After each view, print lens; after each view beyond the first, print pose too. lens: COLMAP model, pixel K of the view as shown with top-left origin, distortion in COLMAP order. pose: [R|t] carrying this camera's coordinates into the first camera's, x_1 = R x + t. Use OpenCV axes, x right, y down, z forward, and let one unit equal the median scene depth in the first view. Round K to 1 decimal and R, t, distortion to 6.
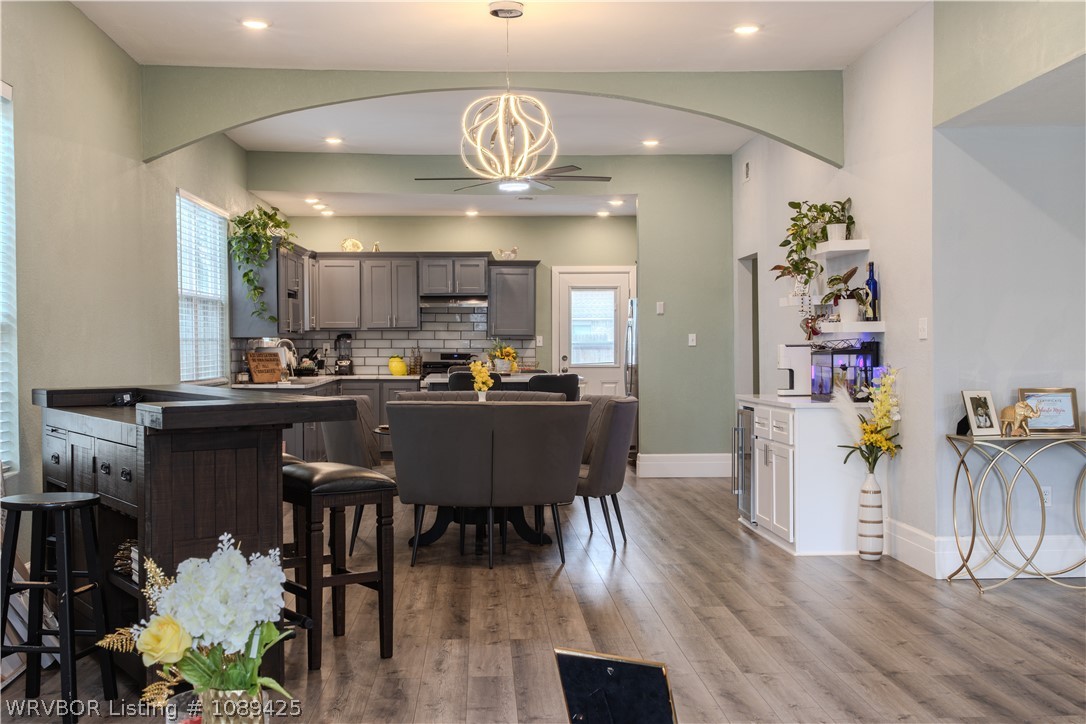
lens RADIAL K [[1192.3, 0, 538.8], [0, 1192.3, 363.4], [0, 0, 1]] dist [0.026907, 0.000000]
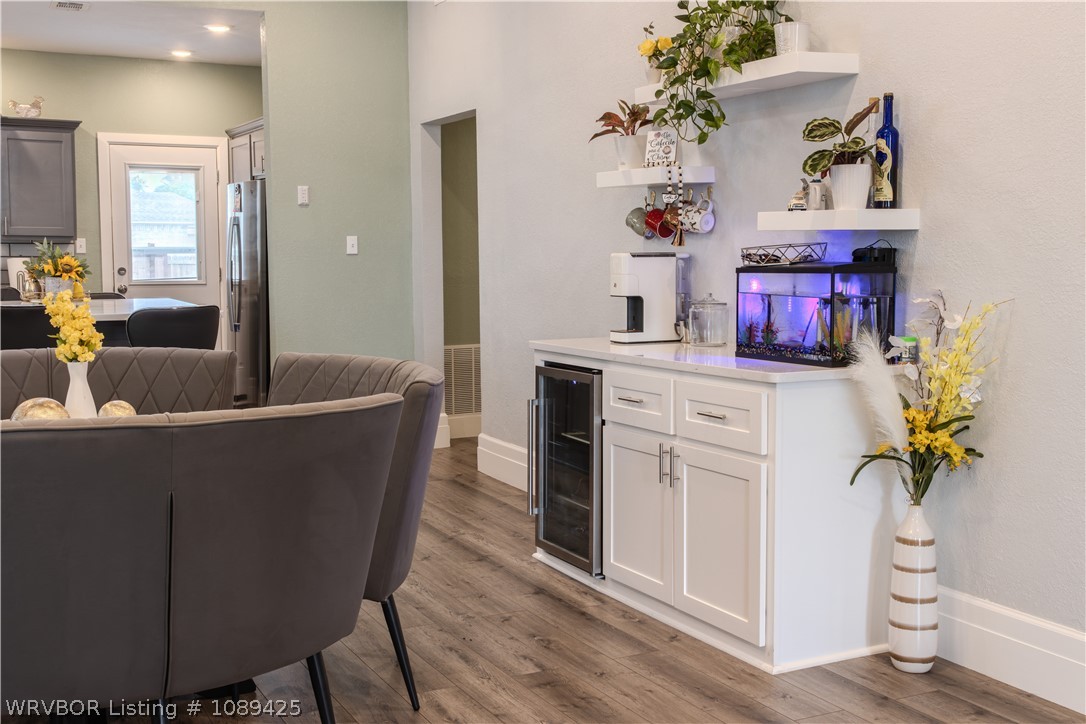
lens RADIAL K [[1192.3, 0, 538.8], [0, 1192.3, 362.6], [0, 0, 1]] dist [0.026907, 0.000000]
pose [[0.915419, -0.034692, 0.401004, -0.047579], [0.003802, 0.996979, 0.077572, -0.006127], [-0.402484, -0.069487, 0.912786, 0.378905]]
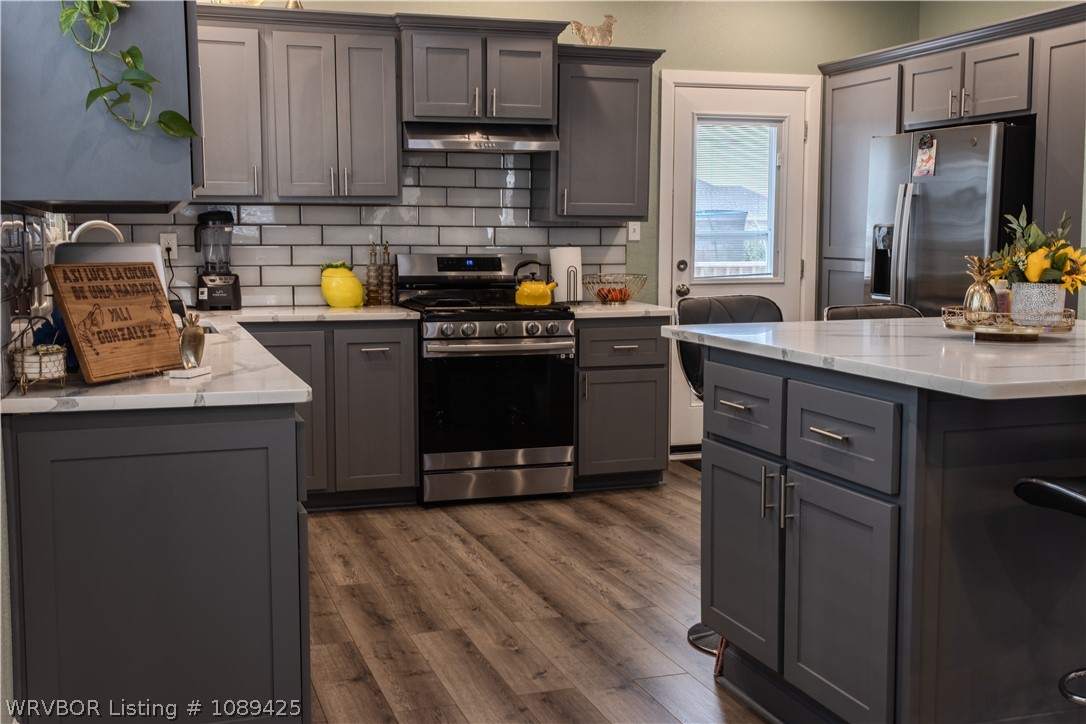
lens RADIAL K [[1192.3, 0, 546.5], [0, 1192.3, 359.2], [0, 0, 1]] dist [0.026907, 0.000000]
pose [[0.964688, -0.027154, 0.261992, -0.211859], [0.005387, 0.996498, 0.083445, -0.009683], [-0.263340, -0.079087, 0.961456, 0.732337]]
